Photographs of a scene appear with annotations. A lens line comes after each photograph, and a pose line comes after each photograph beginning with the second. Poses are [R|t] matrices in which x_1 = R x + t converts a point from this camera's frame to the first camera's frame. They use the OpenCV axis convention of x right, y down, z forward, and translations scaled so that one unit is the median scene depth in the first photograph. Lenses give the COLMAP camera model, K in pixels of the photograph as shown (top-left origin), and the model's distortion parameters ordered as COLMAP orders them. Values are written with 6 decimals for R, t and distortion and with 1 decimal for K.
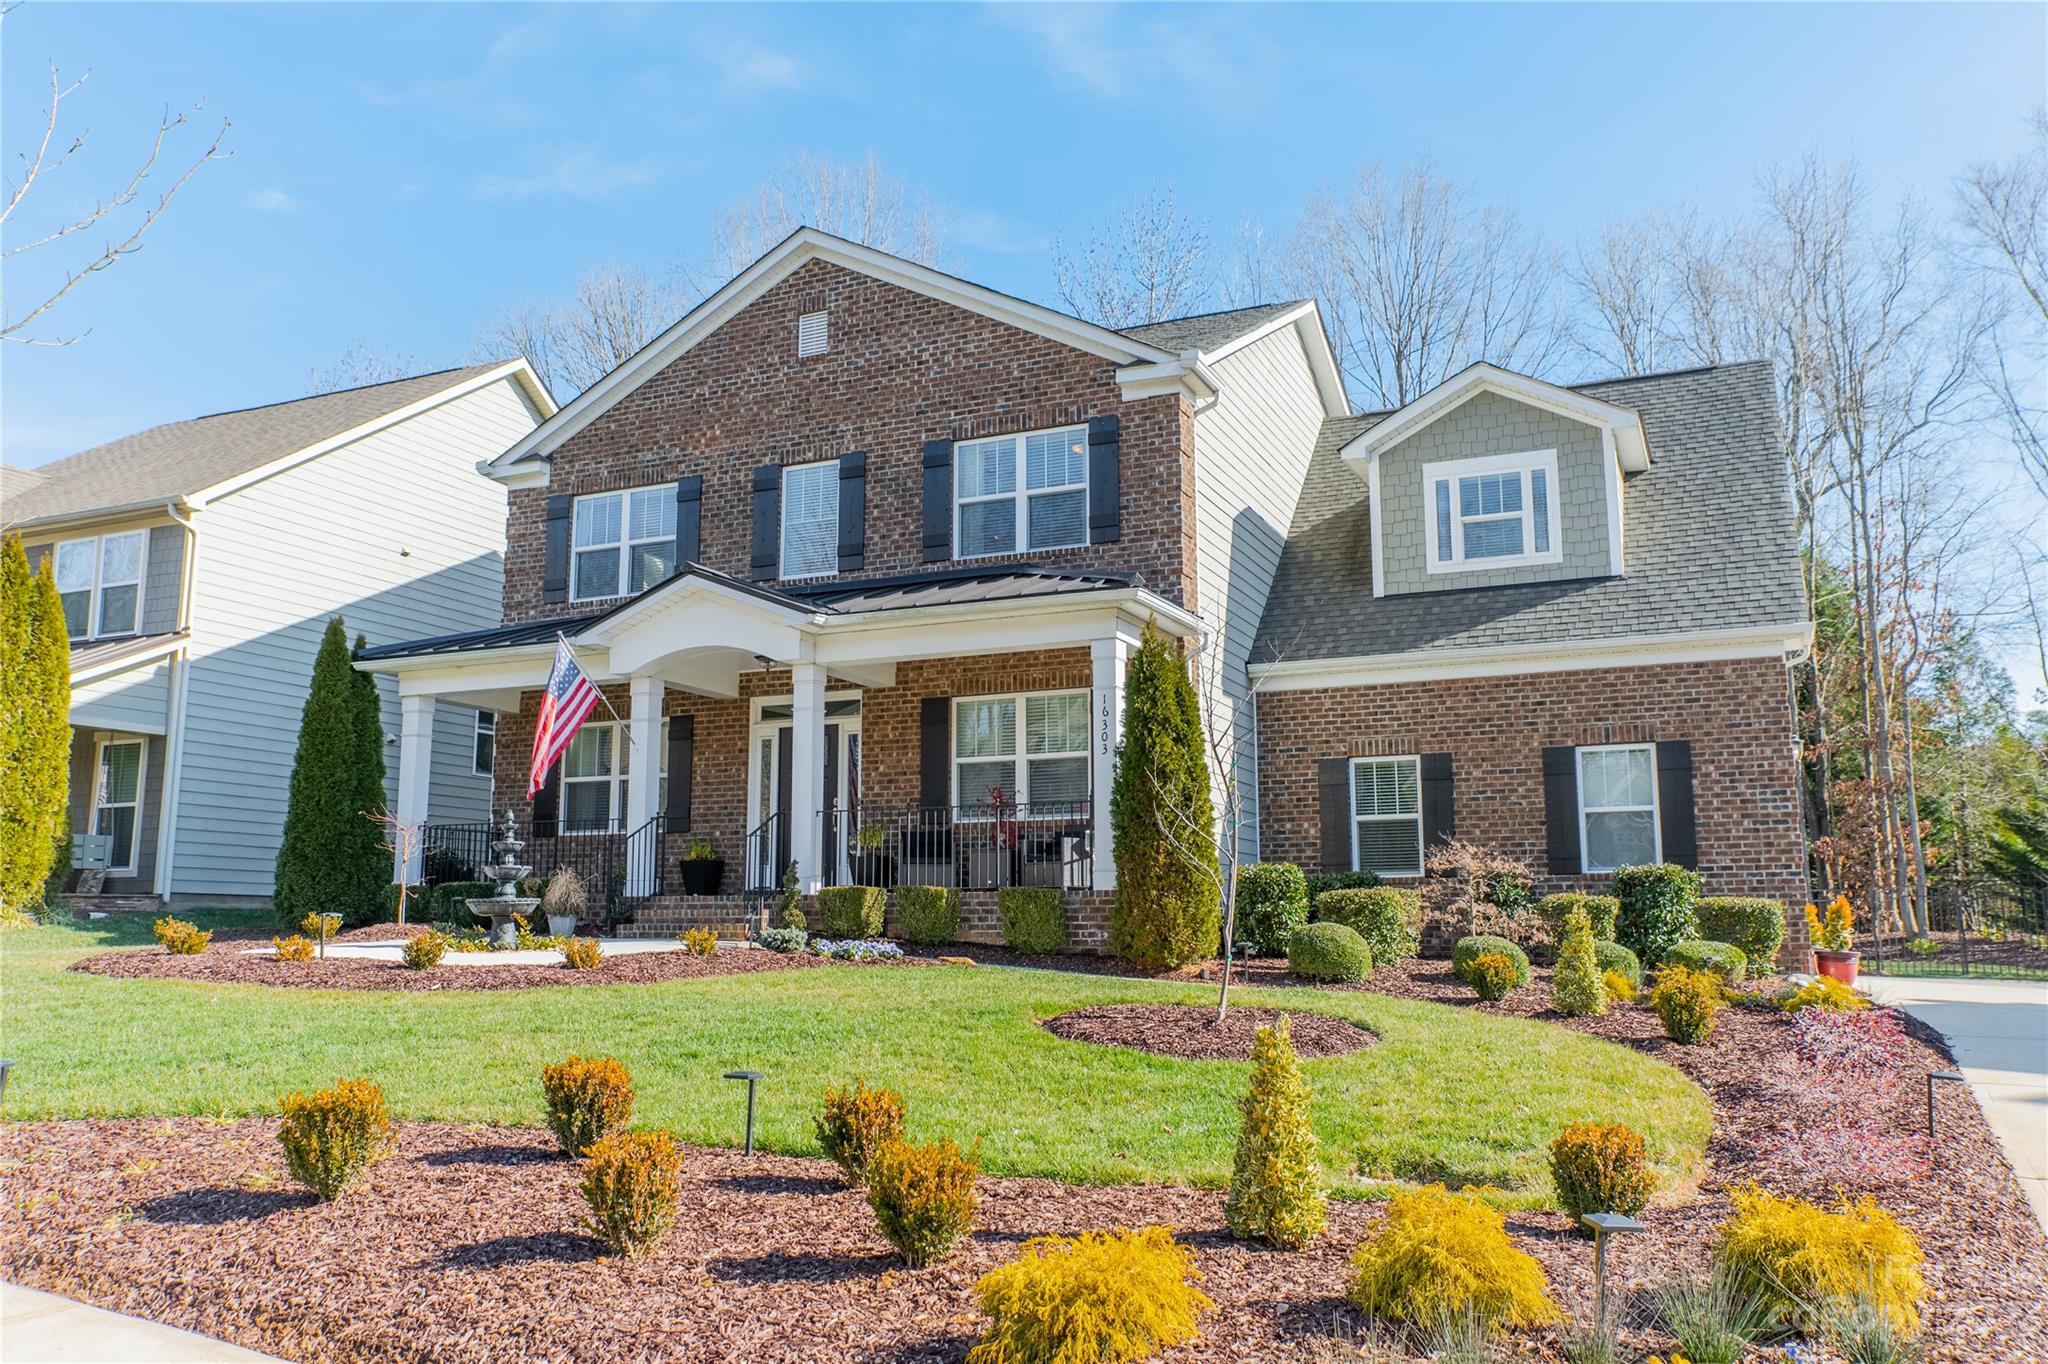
lens RADIAL K [[1614.9, 0, 1020.8], [0, 1614.9, 695.4], [0, 0, 1]] dist [-0.027449, -0.006245]
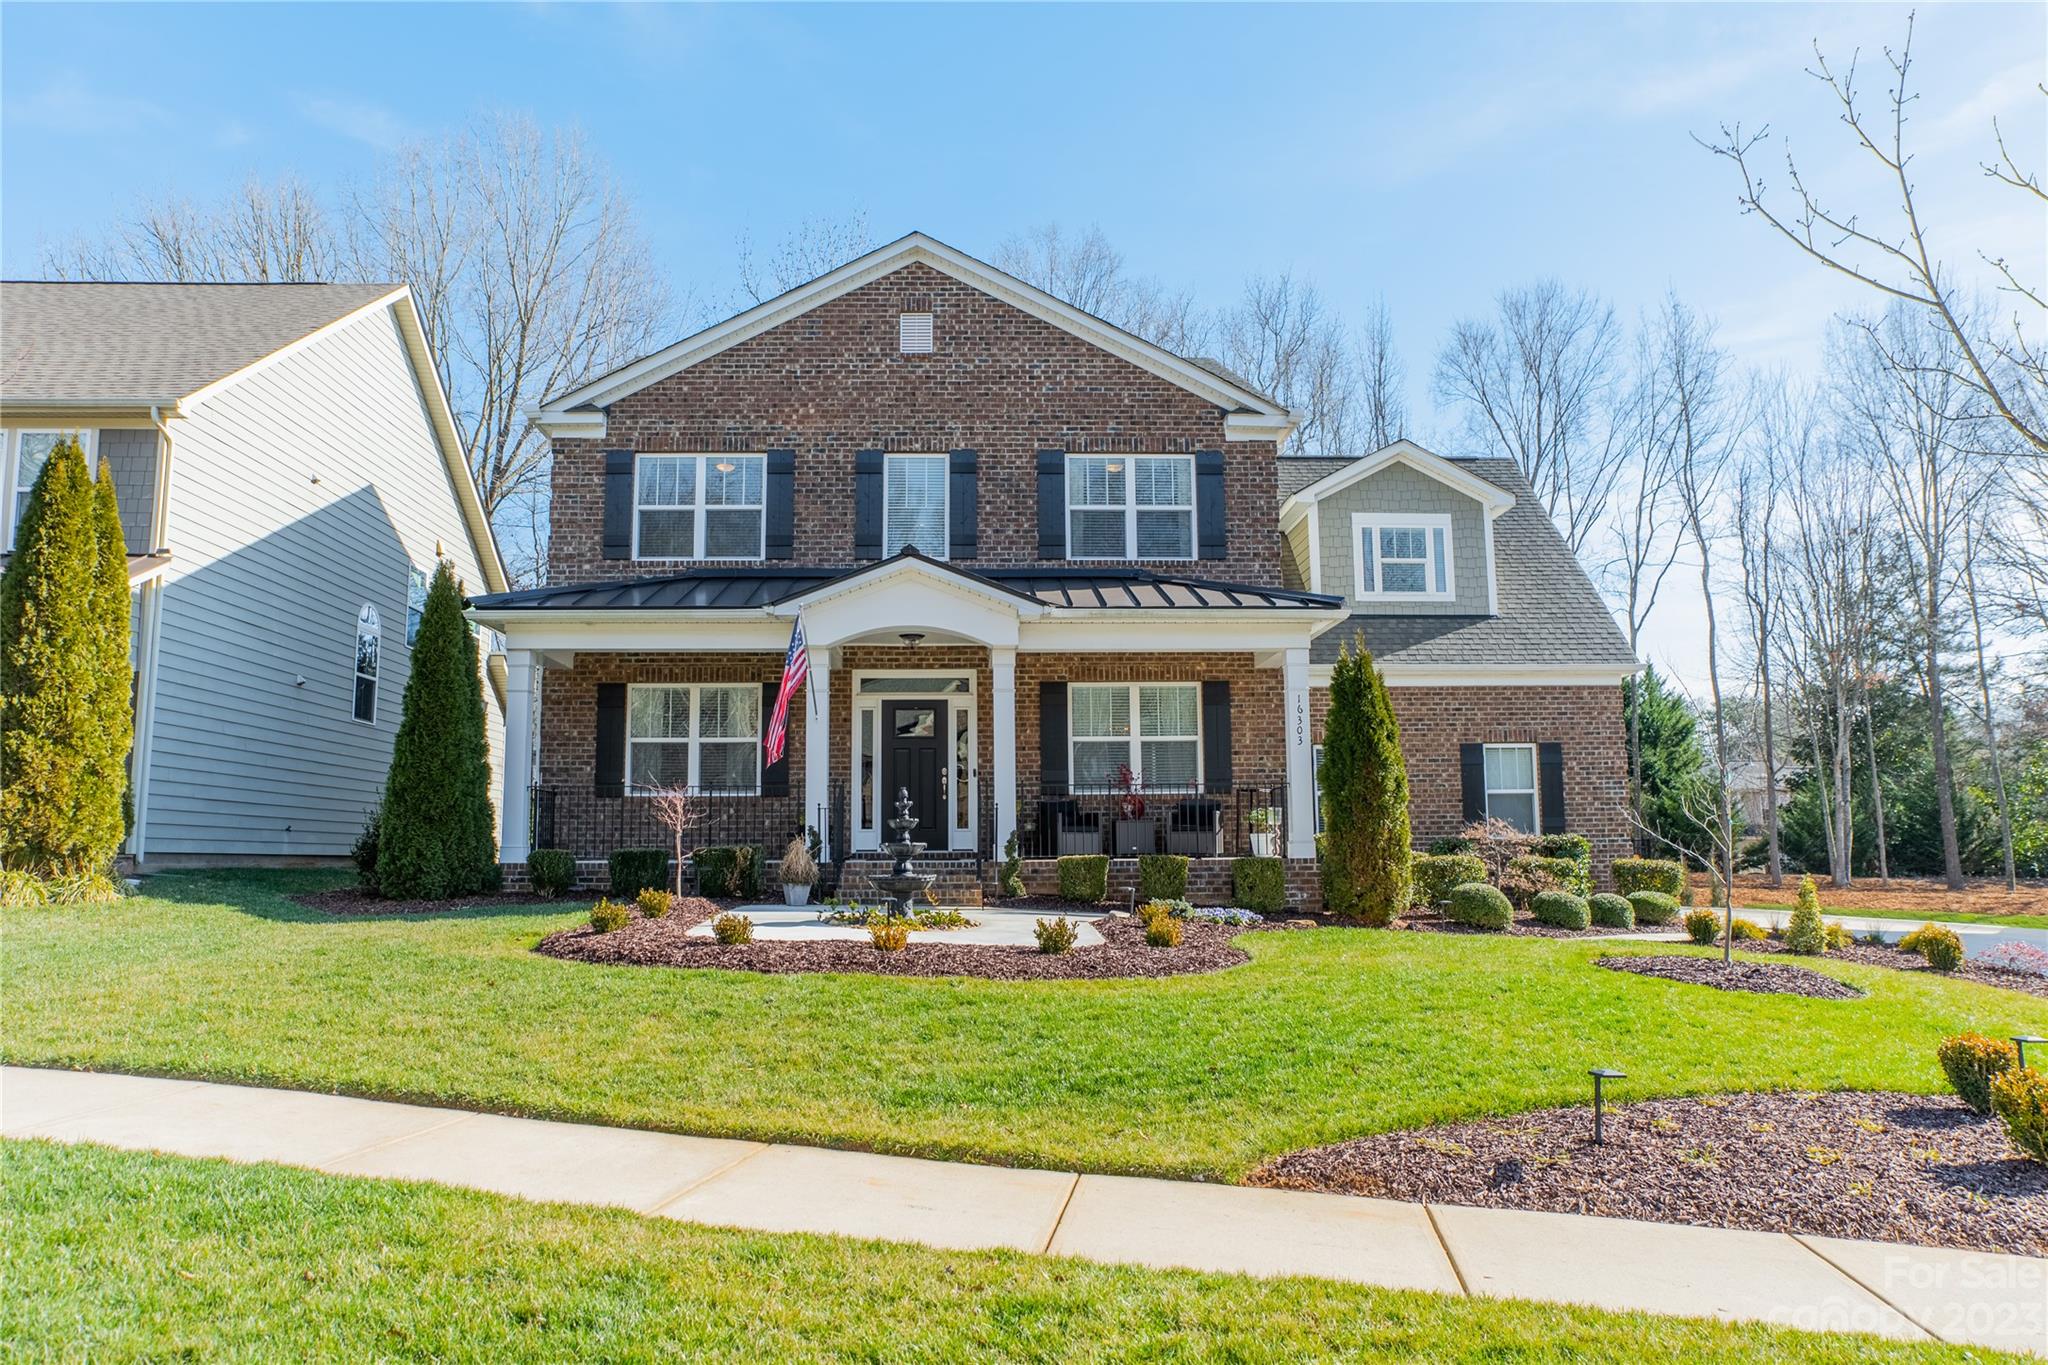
lens RADIAL K [[1412.1, 0, 1026.1], [0, 1412.1, 690.9], [0, 0, 1]] dist [-0.062056, 0.007757]
pose [[0.892866, 0.047492, 0.447811, -0.484071], [-0.060820, 0.998030, 0.015421, -0.005997], [-0.446196, -0.041005, 0.893995, 0.127540]]
